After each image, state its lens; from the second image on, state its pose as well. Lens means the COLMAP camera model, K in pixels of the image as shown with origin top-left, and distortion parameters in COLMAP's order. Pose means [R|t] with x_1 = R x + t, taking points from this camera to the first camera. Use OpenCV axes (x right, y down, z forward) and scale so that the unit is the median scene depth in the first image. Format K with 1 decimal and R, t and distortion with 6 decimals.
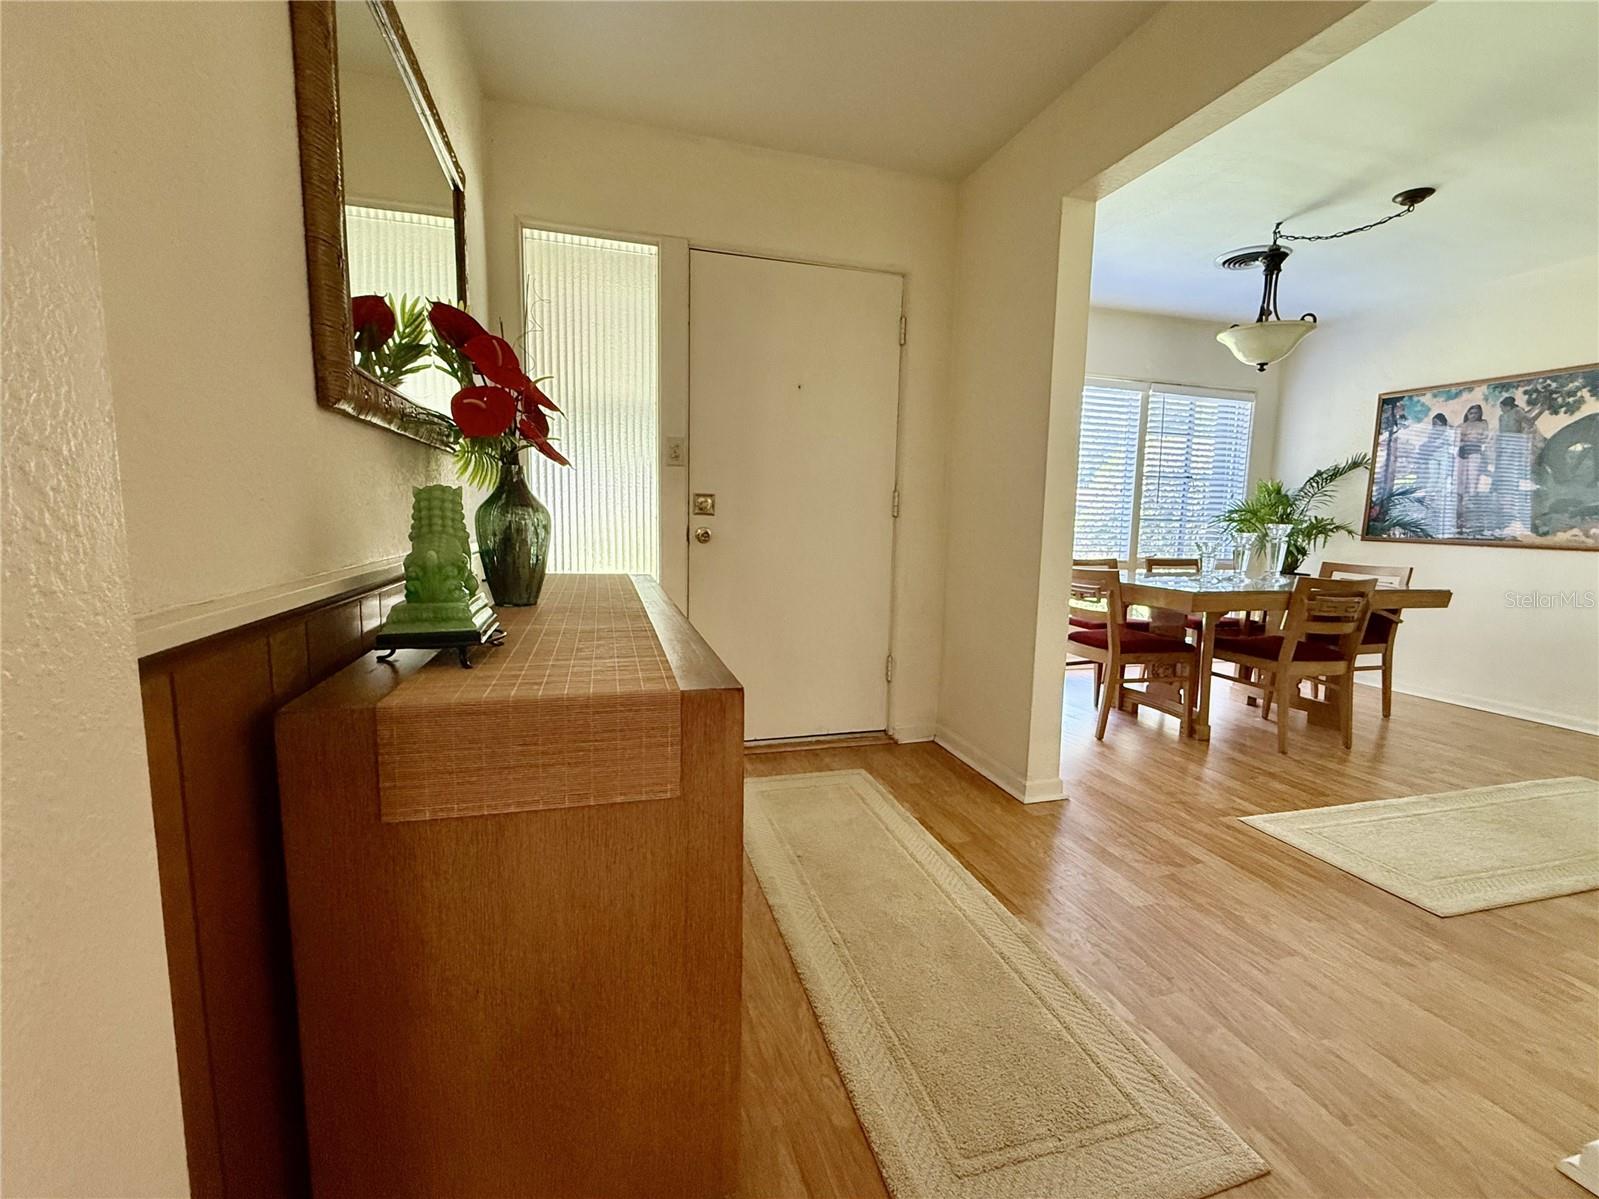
lens RADIAL K [[680.3, 0, 793.5], [0, 680.3, 598.1], [0, 0, 1]] dist [-0.000498, 0.000589]
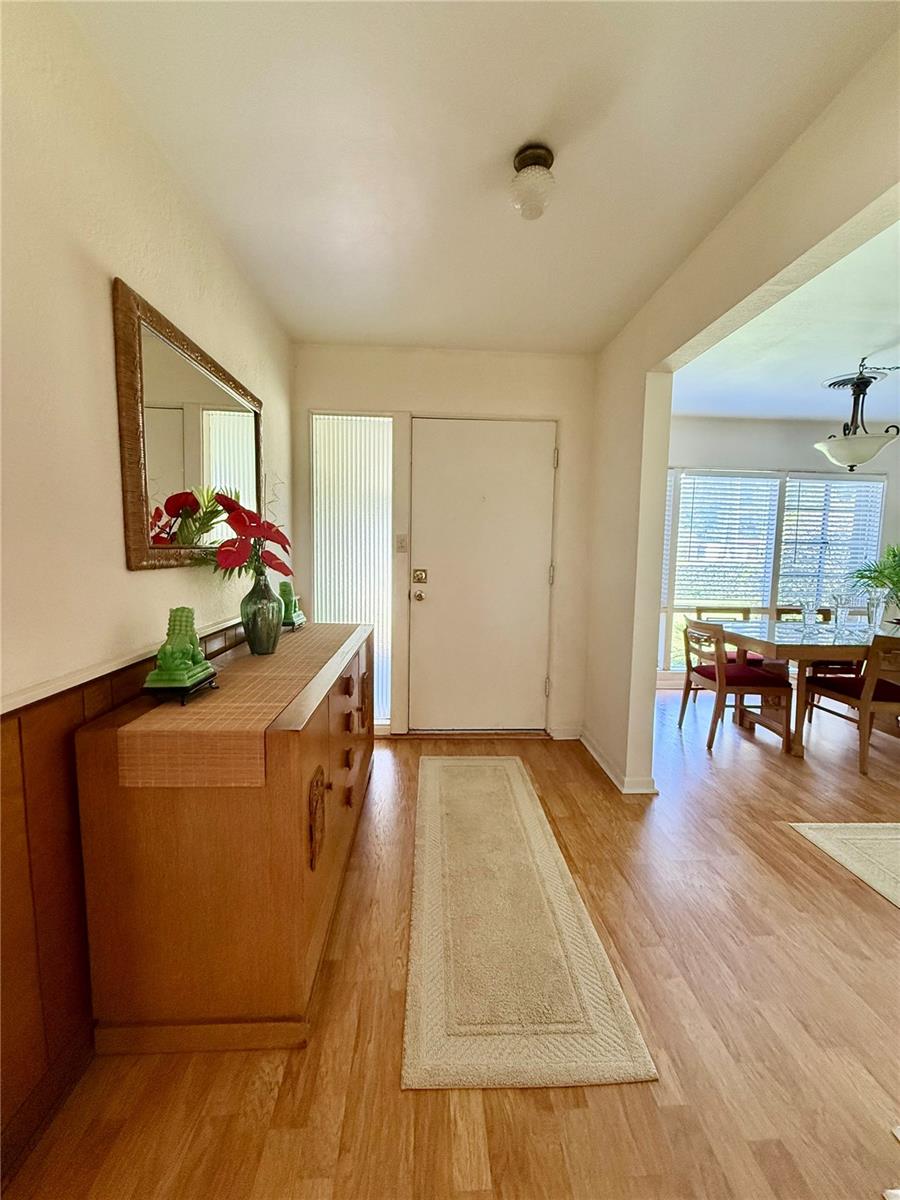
lens RADIAL K [[479.4, 0, 449.0], [0, 479.4, 596.5], [0, 0, 1]] dist [-0.000233, -0.000318]
pose [[0.972988, 0.017461, -0.230195, 0.171906], [-0.024472, 0.999318, -0.027638, -0.057057], [0.229555, 0.032524, 0.972752, -0.051398]]
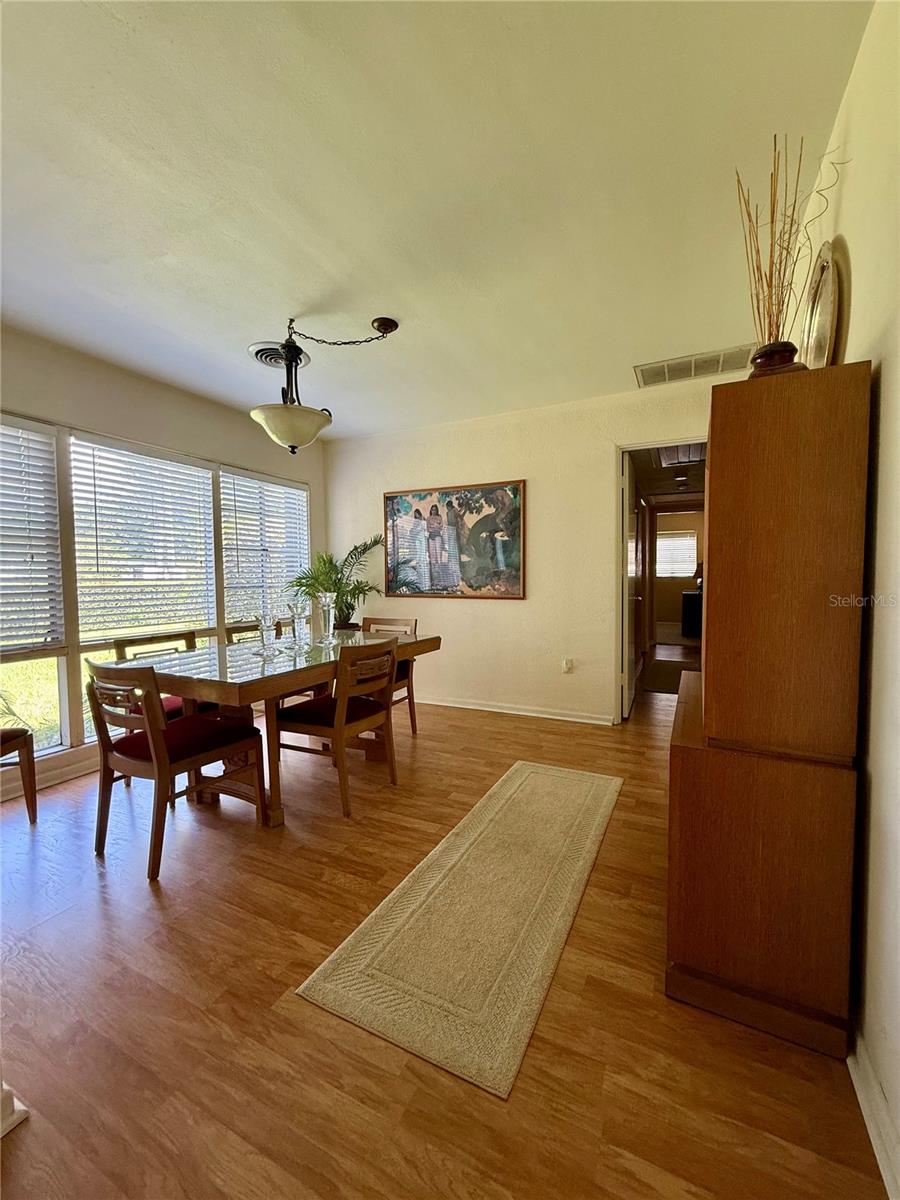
lens RADIAL K [[479.4, 0, 451.4], [0, 479.4, 596.1], [0, 0, 1]] dist [-0.000233, -0.000318]
pose [[0.677358, -0.060093, 0.733195, 0.313006], [0.114319, 0.993149, -0.024214, -0.069900], [-0.726717, 0.100220, 0.679587, 0.356221]]
